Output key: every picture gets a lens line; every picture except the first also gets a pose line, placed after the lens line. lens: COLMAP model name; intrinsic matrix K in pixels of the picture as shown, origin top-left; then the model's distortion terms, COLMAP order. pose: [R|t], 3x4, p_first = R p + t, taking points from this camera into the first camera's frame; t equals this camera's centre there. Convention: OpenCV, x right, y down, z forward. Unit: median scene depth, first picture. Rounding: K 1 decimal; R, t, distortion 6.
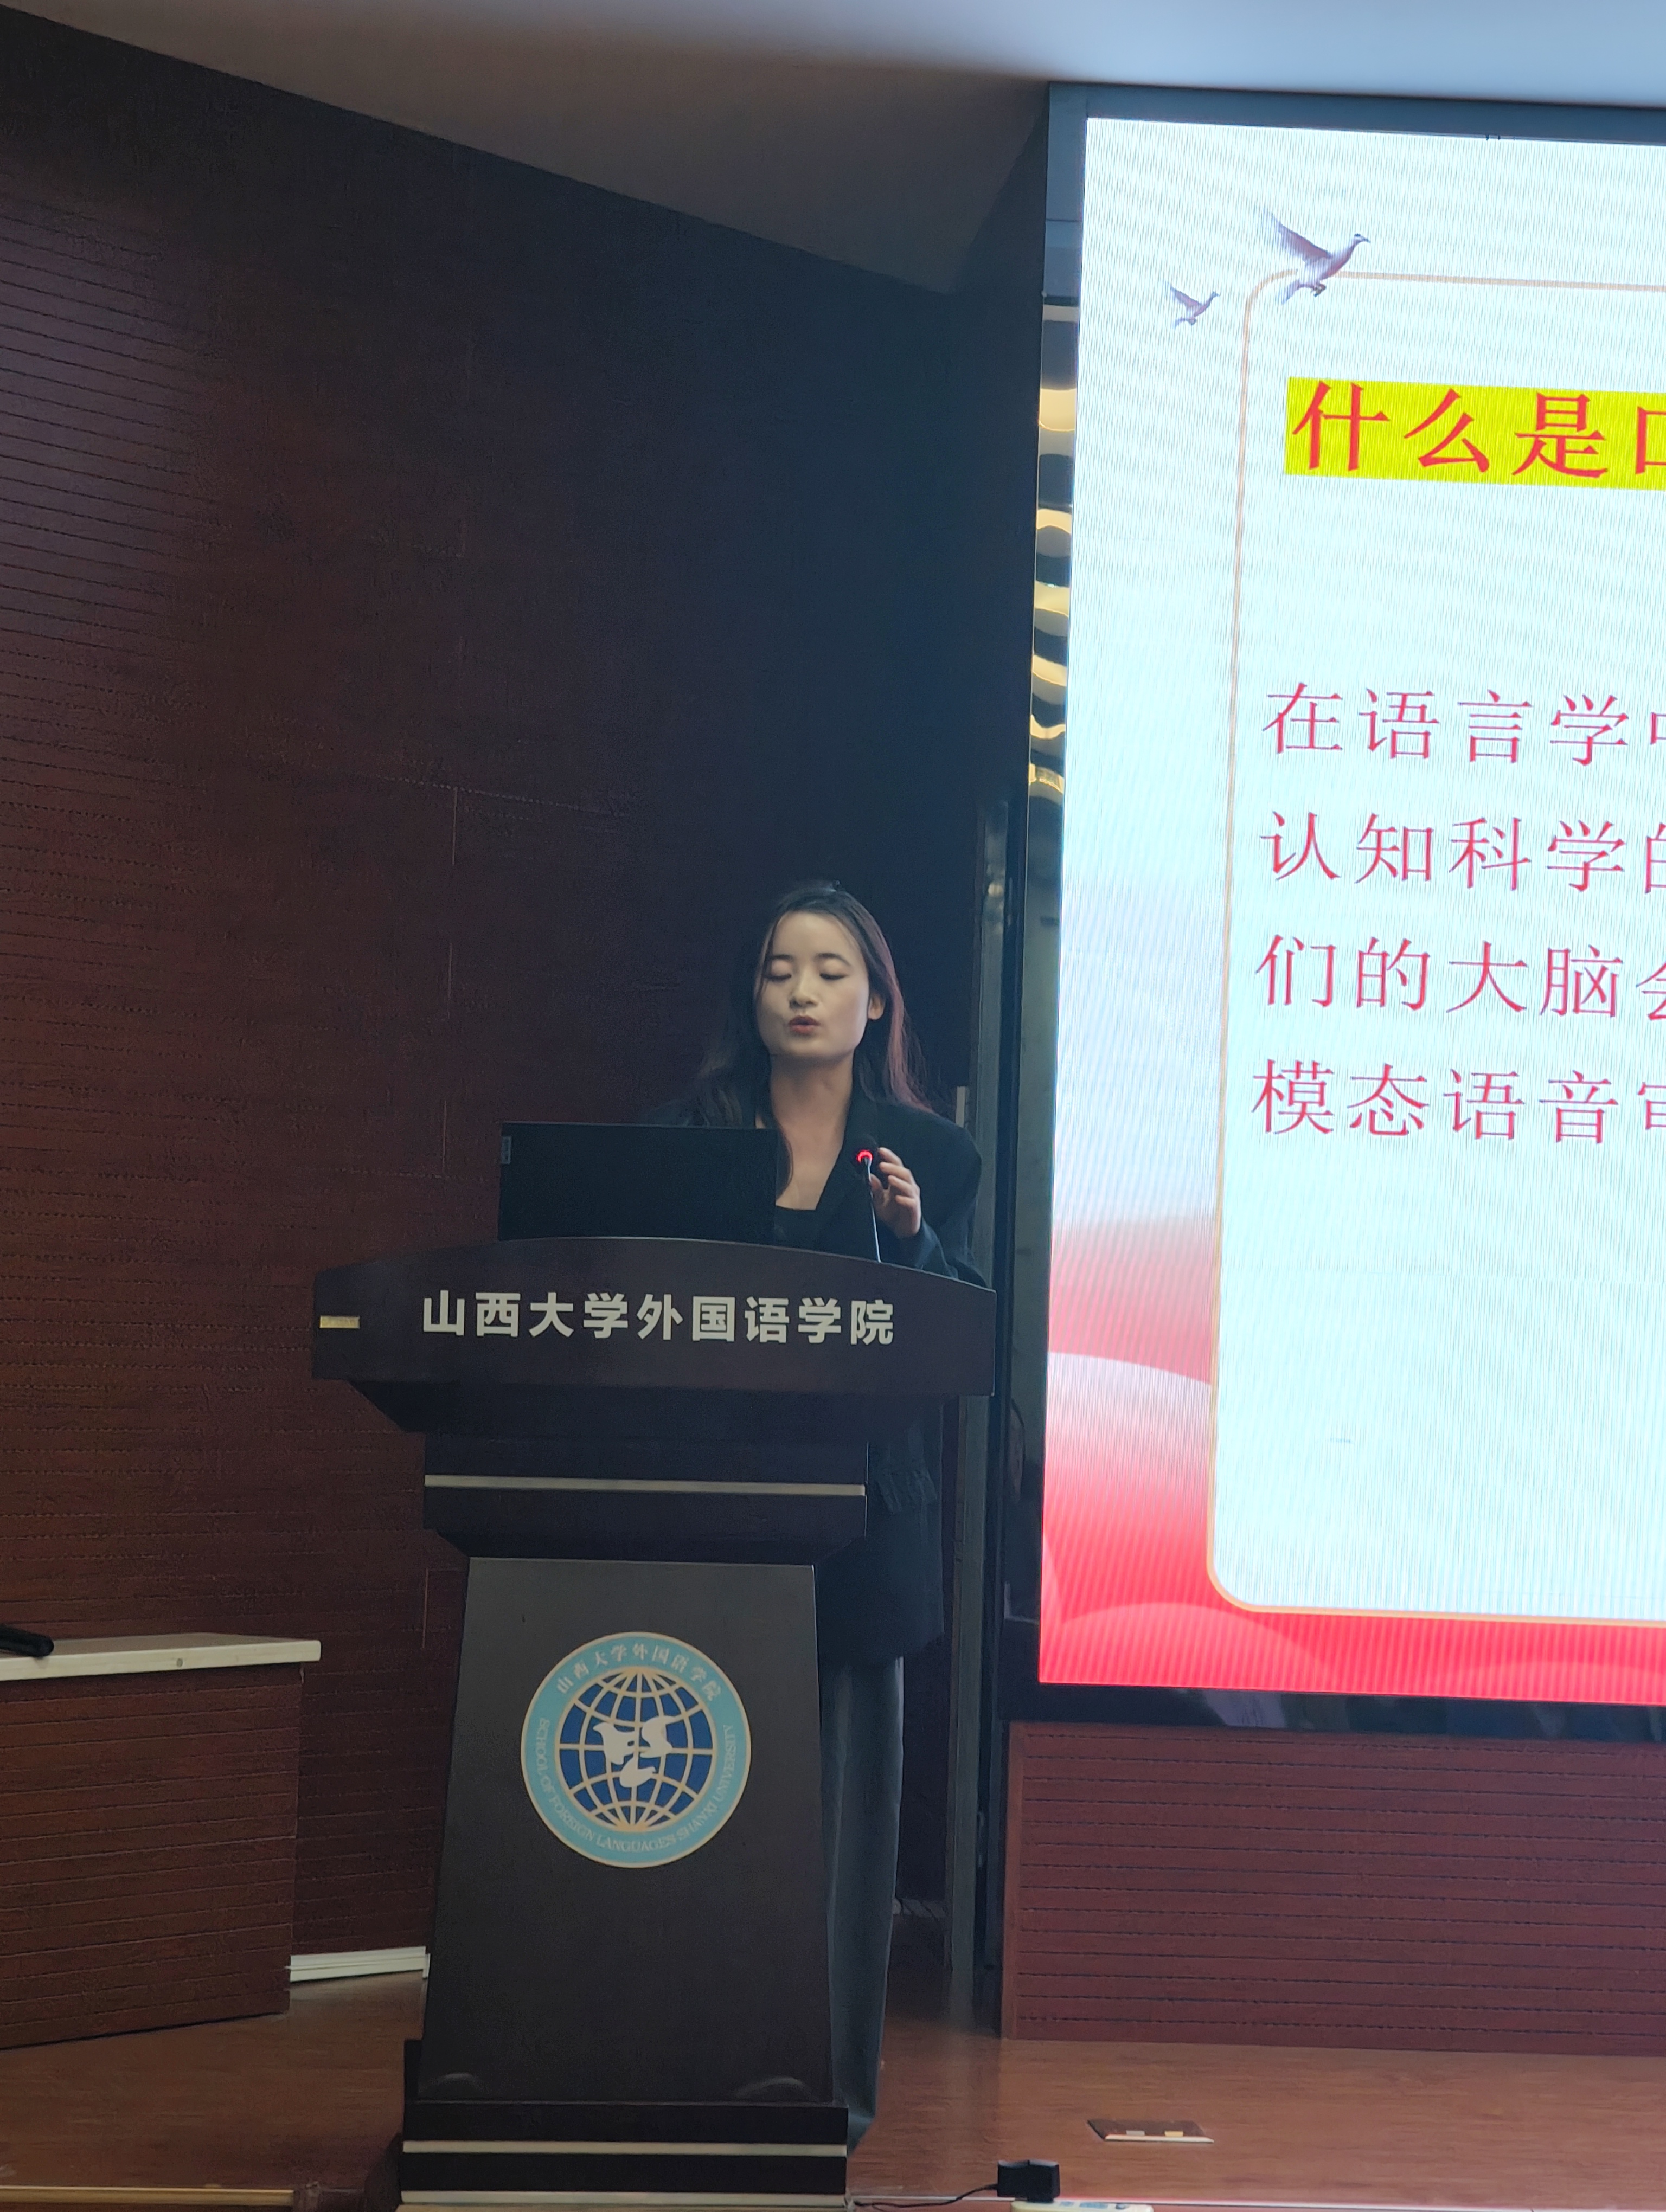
lens RADIAL K [[4901.1, 0, 801.6], [0, 4901.1, 1093.3], [0, 0, 1]] dist [0.316260, 0.000000]
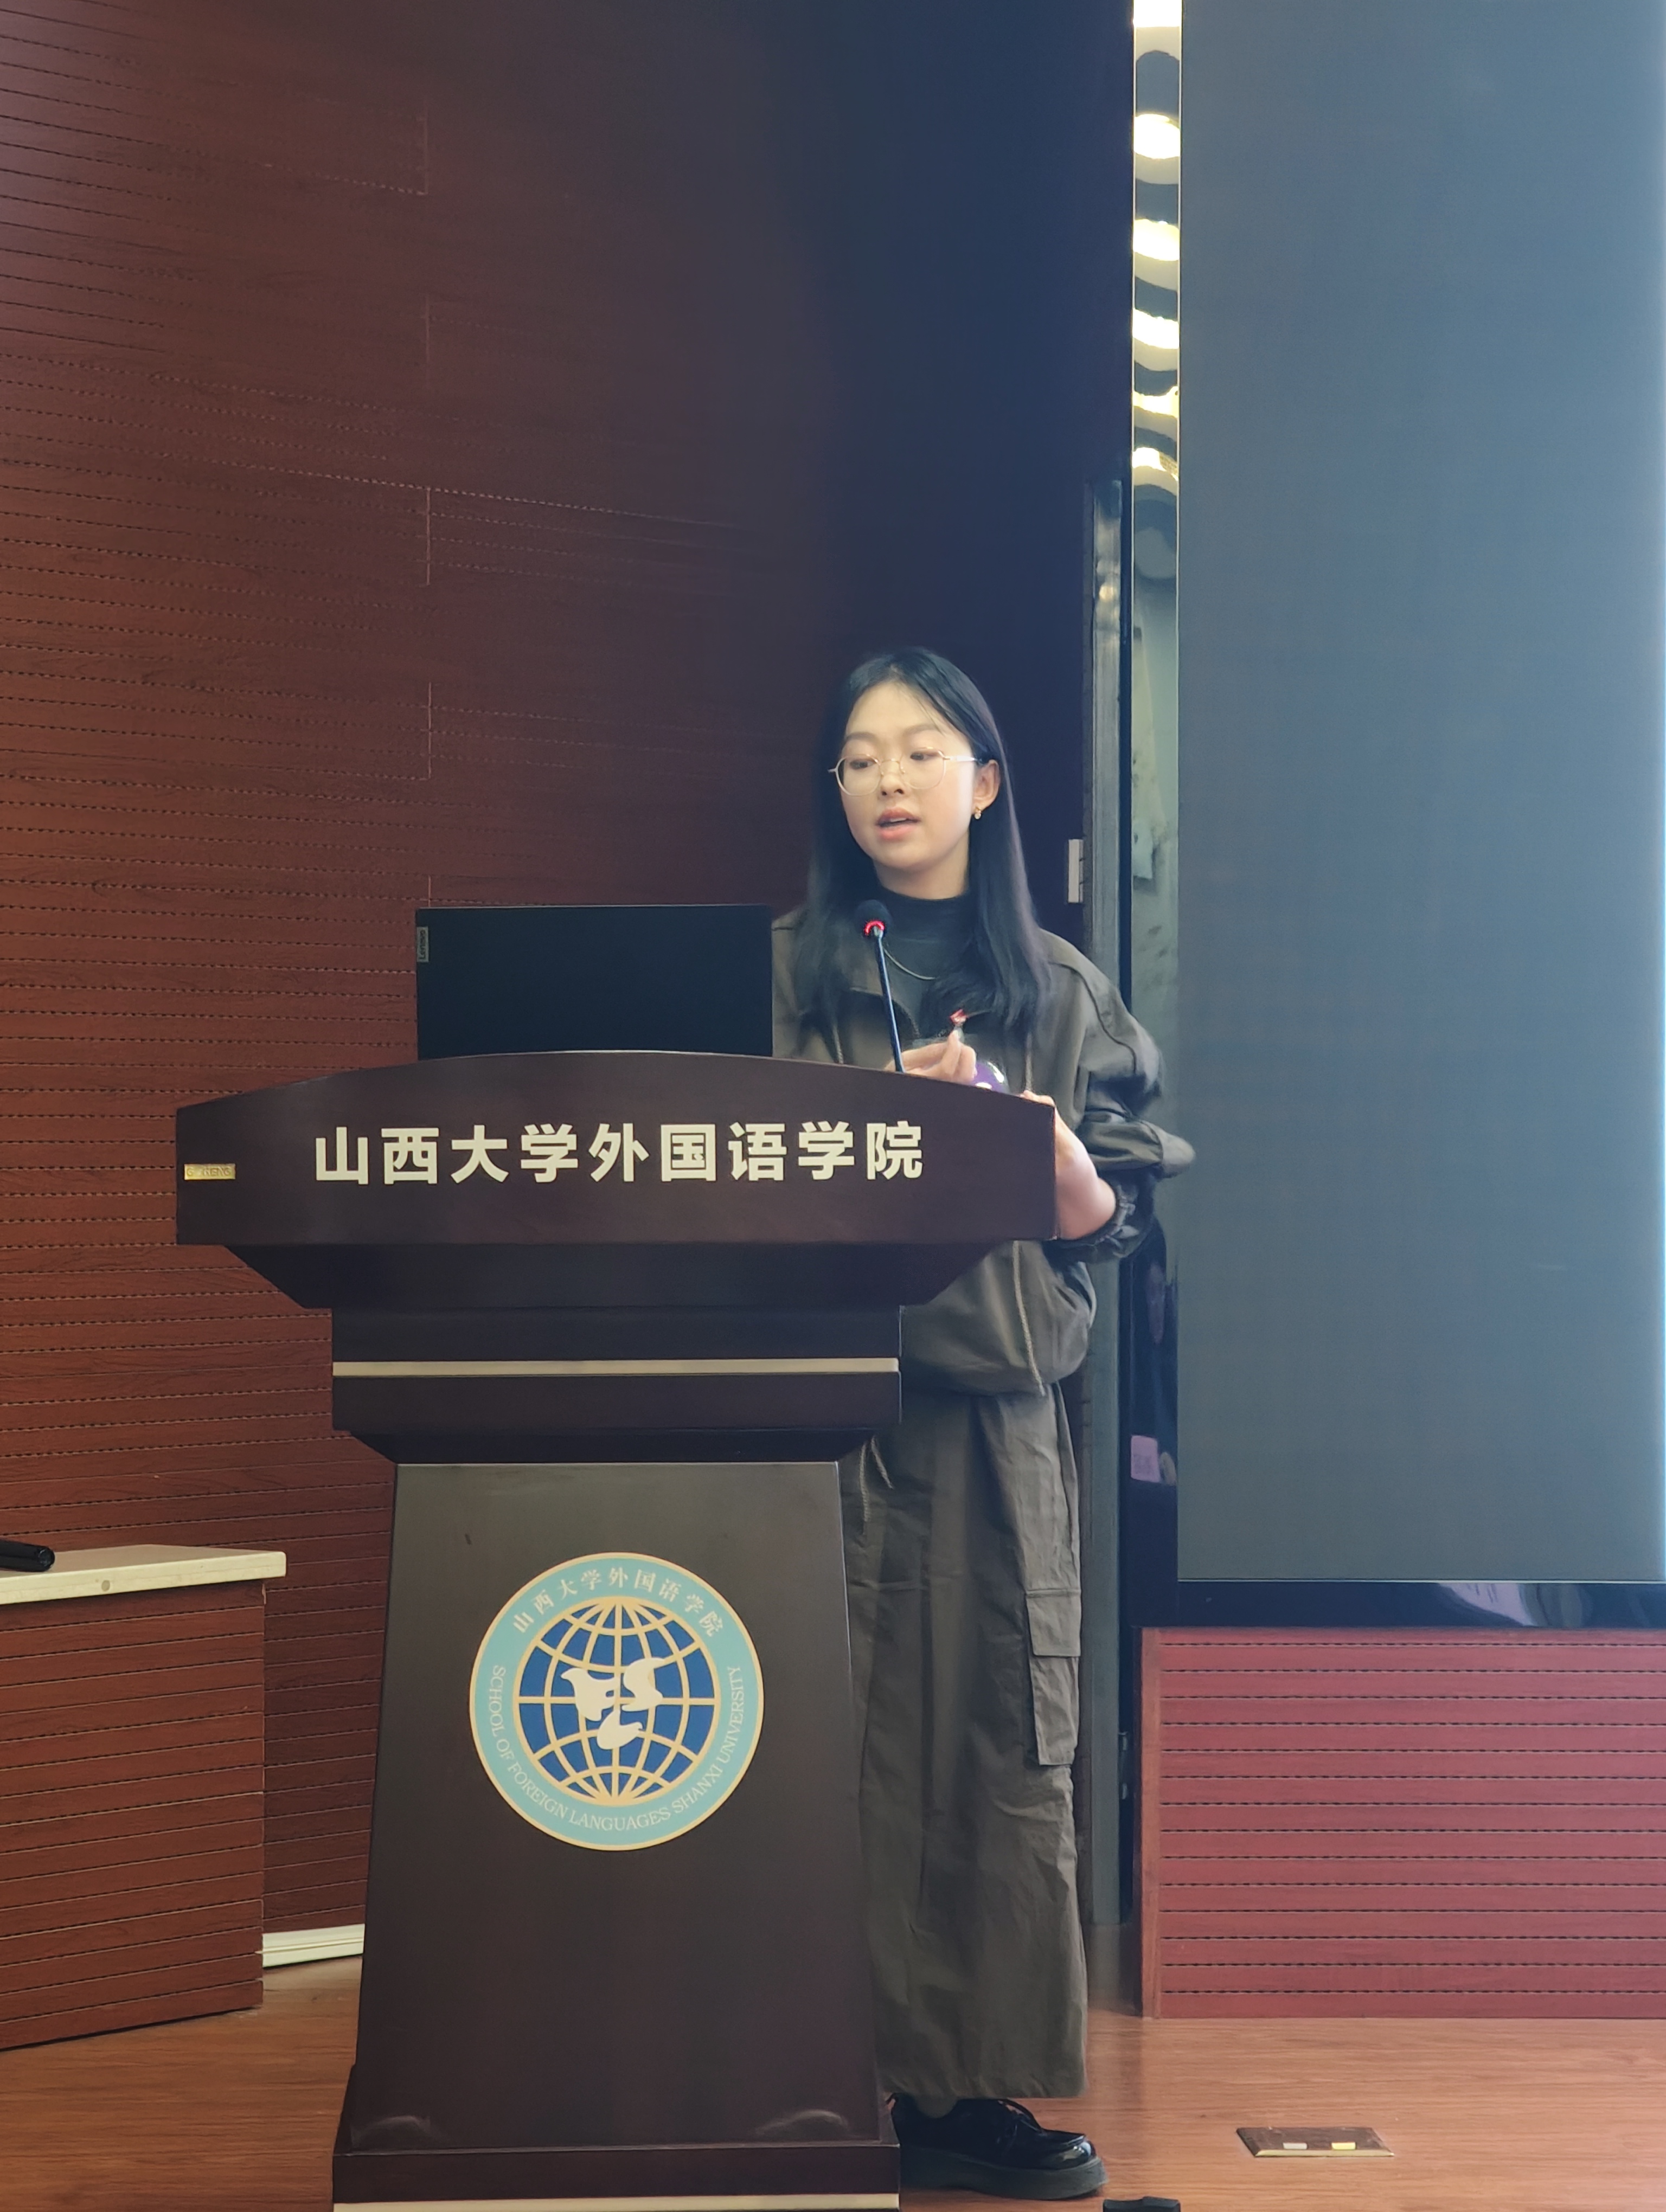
lens RADIAL K [[5637.5, 0, 785.7], [0, 5637.5, 1107.5], [0, 0, 1]] dist [0.309154, 0.000000]
pose [[0.998550, -0.031848, -0.043408, 0.035400], [0.033780, 0.998437, 0.044527, -0.000388], [0.041922, -0.045928, 0.998065, 0.107024]]
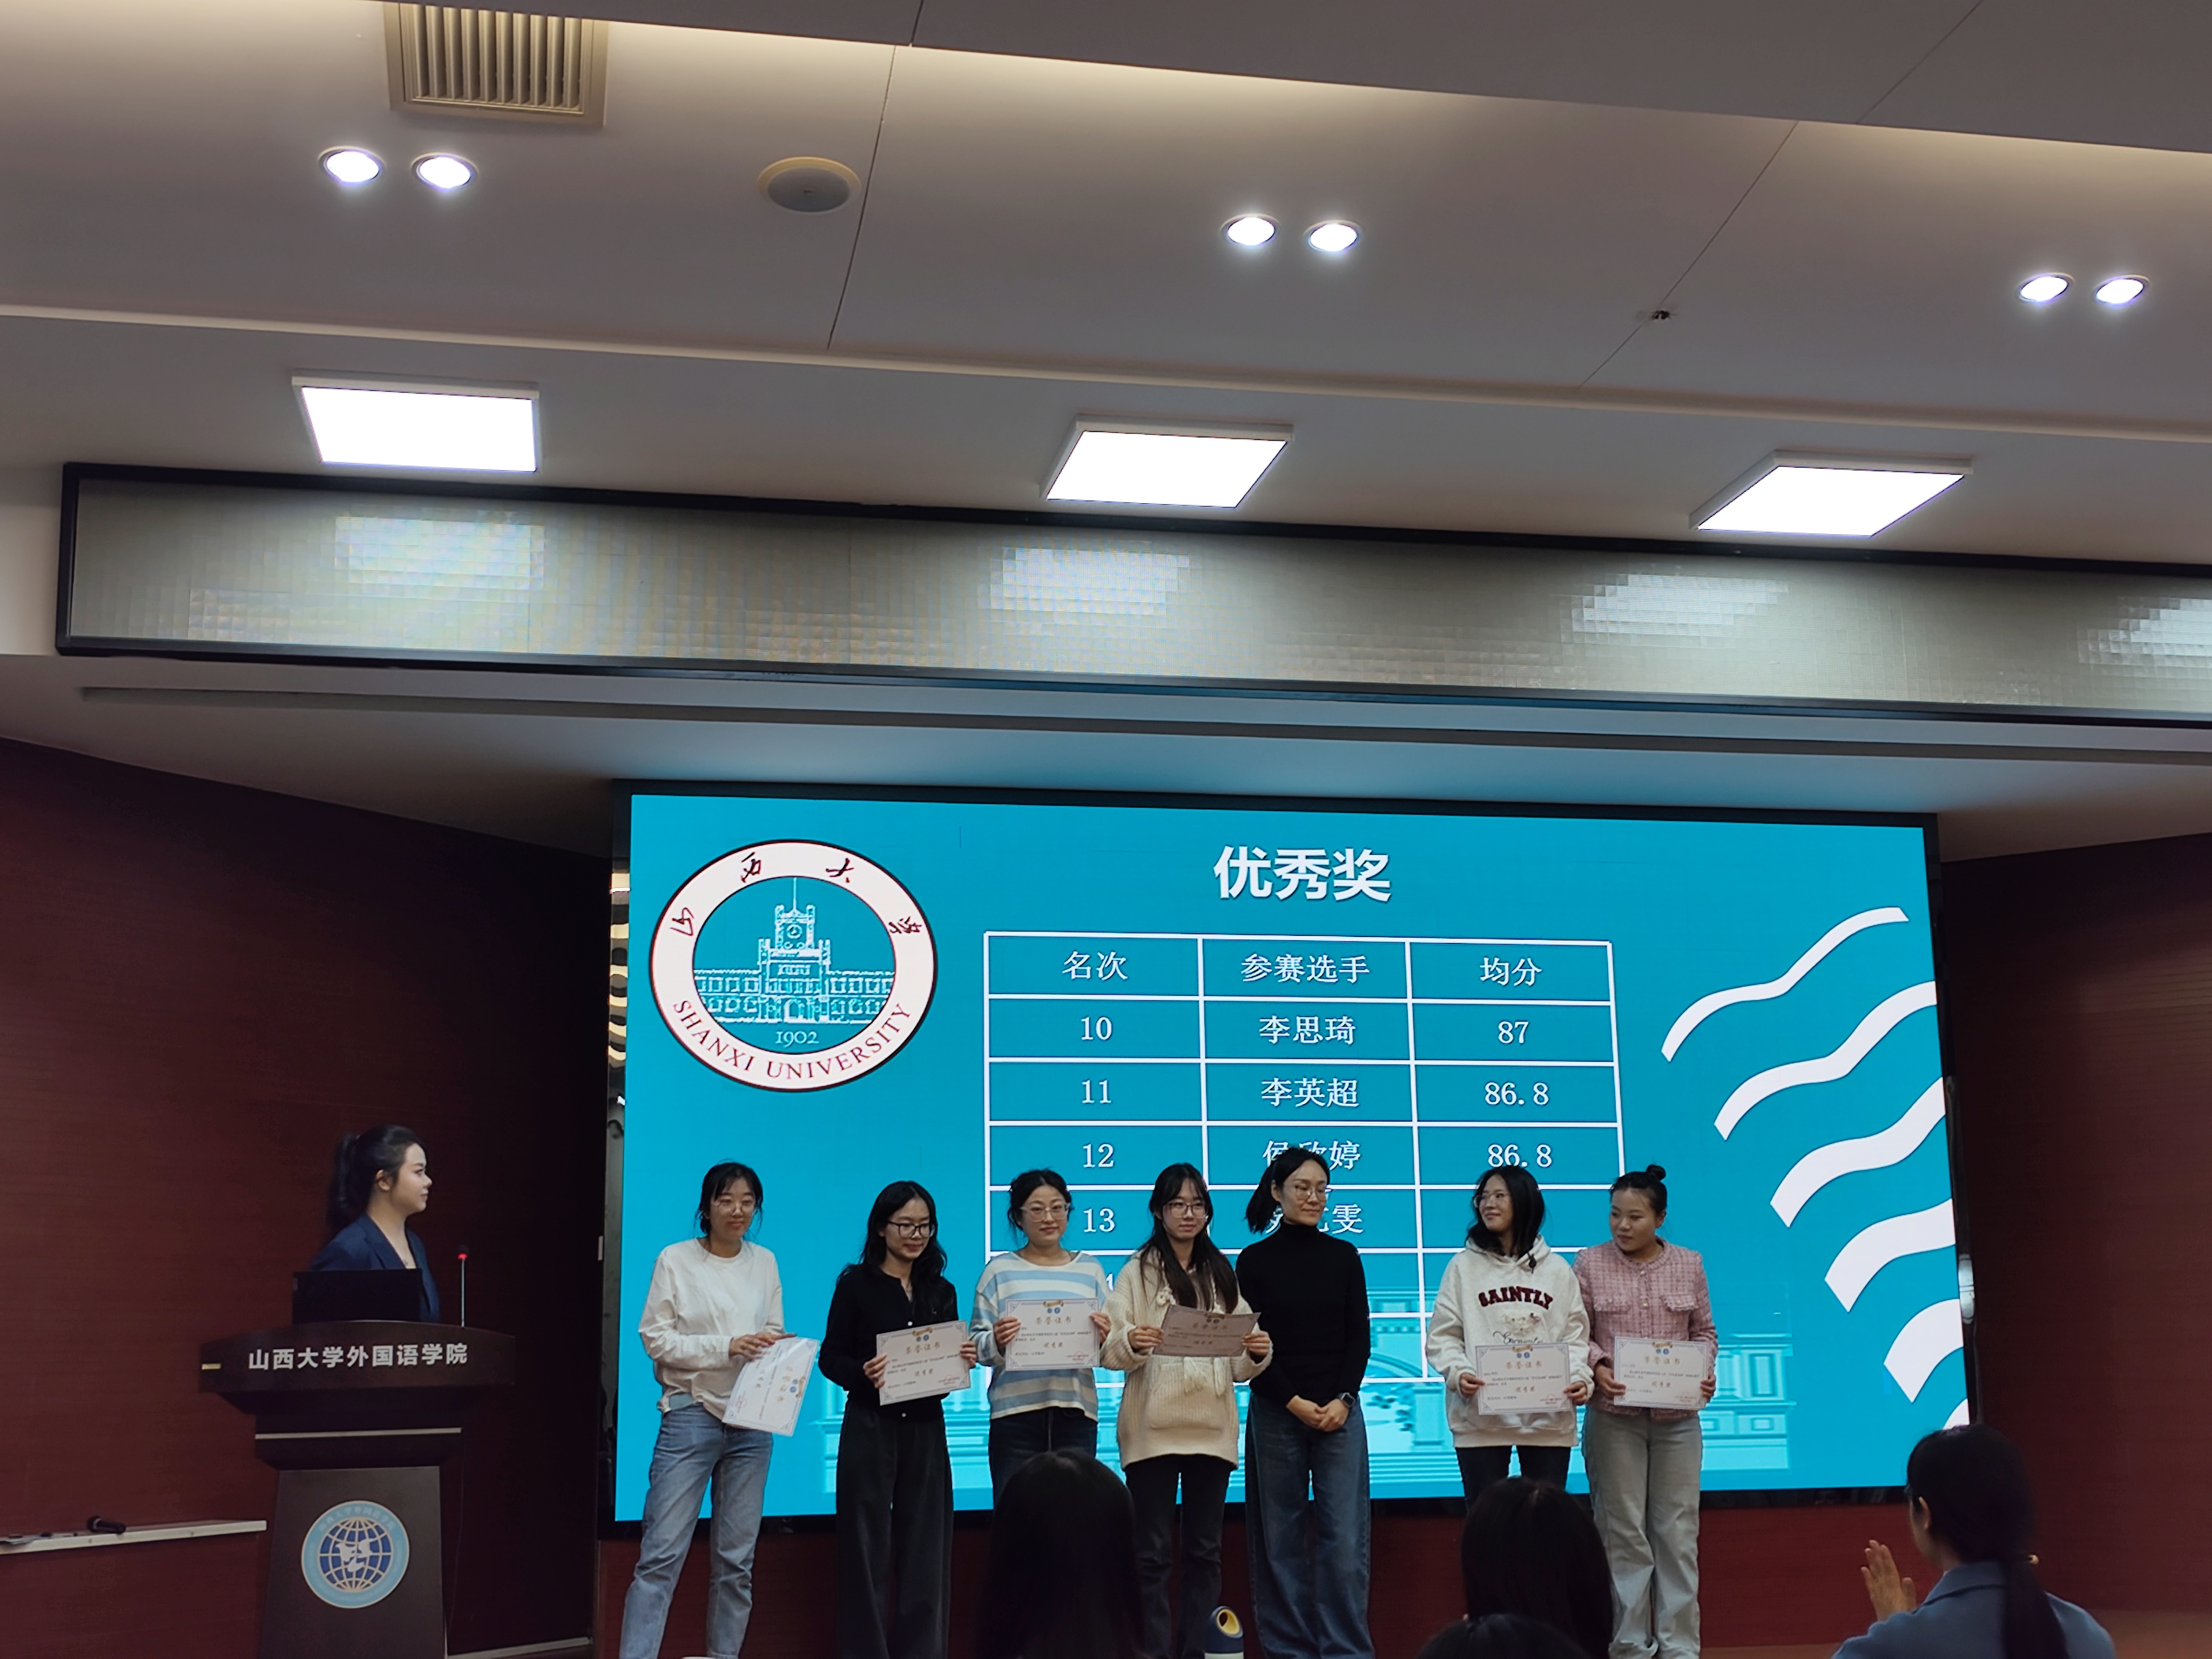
lens RADIAL K [[2634.8, 0, 1117.4], [0, 2634.8, 791.5], [0, 0, 1]] dist [-0.001424, 0.000000]
pose [[0.990308, -0.023644, 0.136864, 0.152767], [0.045335, 0.986460, -0.157613, -0.003763], [-0.131284, 0.162290, 0.977971, -0.264799]]
